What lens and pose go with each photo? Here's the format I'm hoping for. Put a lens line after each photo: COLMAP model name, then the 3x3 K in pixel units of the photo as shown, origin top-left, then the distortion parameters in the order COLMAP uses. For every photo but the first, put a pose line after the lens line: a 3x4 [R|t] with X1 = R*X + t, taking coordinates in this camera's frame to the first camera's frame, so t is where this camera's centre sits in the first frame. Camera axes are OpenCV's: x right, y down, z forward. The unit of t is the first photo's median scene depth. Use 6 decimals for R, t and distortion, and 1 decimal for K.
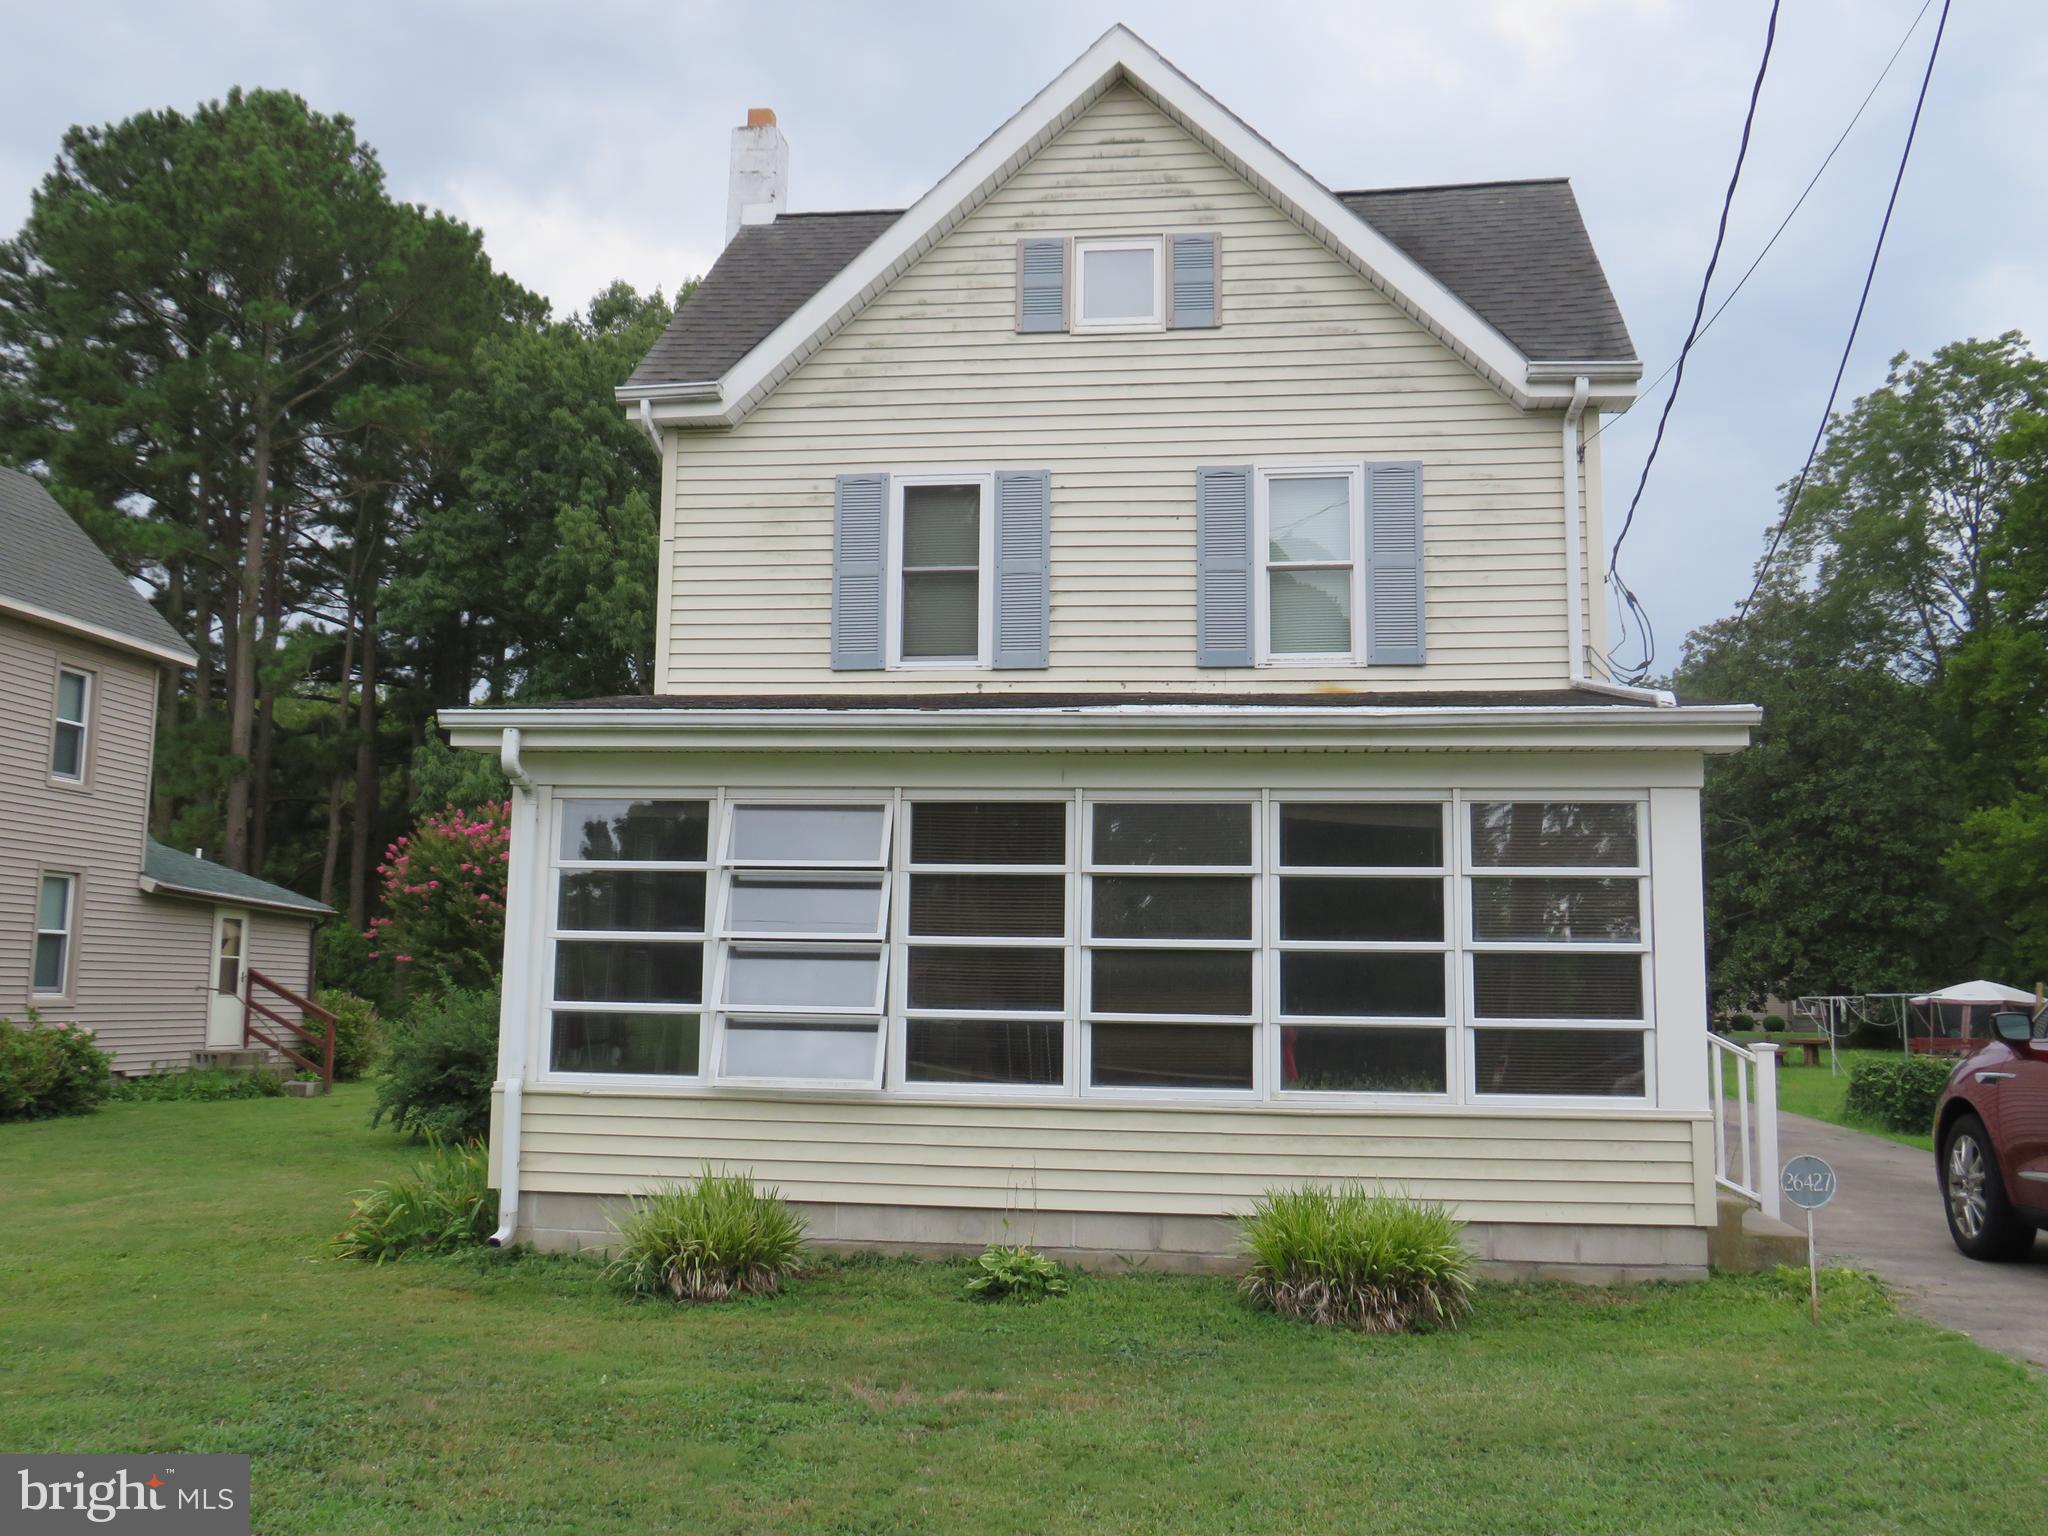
lens RADIAL K [[1842.4, 0, 1023.9], [0, 1842.4, 738.2], [0, 0, 1]] dist [-0.044256, 0.011221]
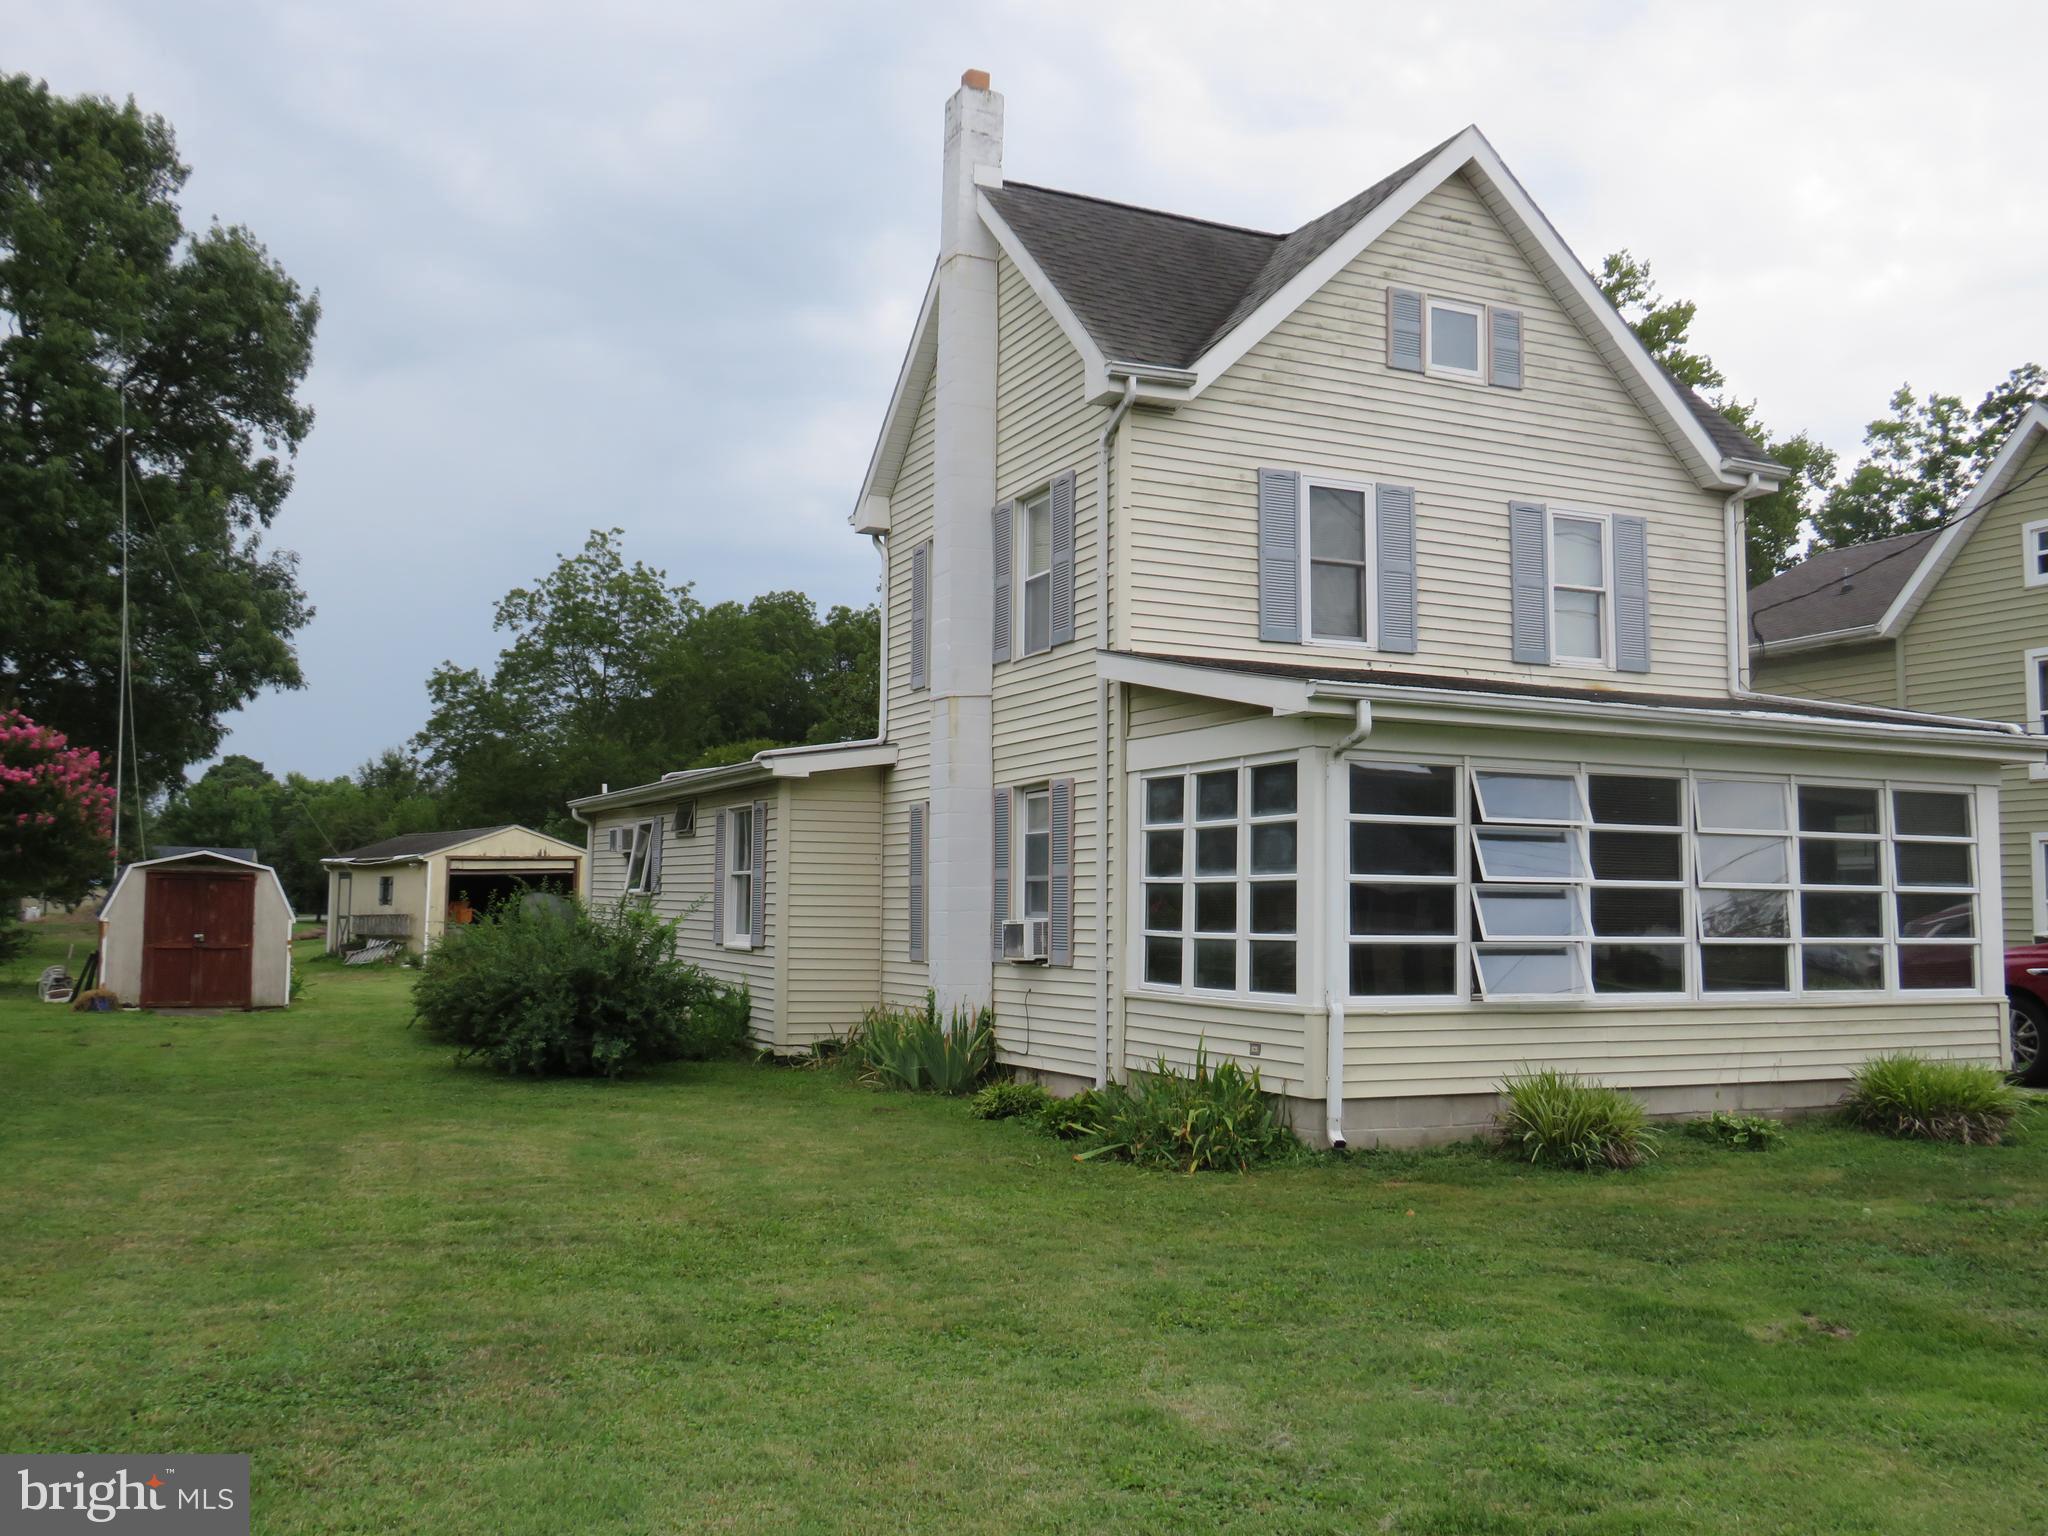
lens RADIAL K [[1842.4, 0, 1023.9], [0, 1842.4, 738.2], [0, 0, 1]] dist [-0.044256, 0.011221]
pose [[0.844459, 0.044700, 0.533752, -0.843973], [-0.071147, 0.997042, 0.029063, 0.000661], [-0.530874, -0.062517, 0.845142, 0.111597]]
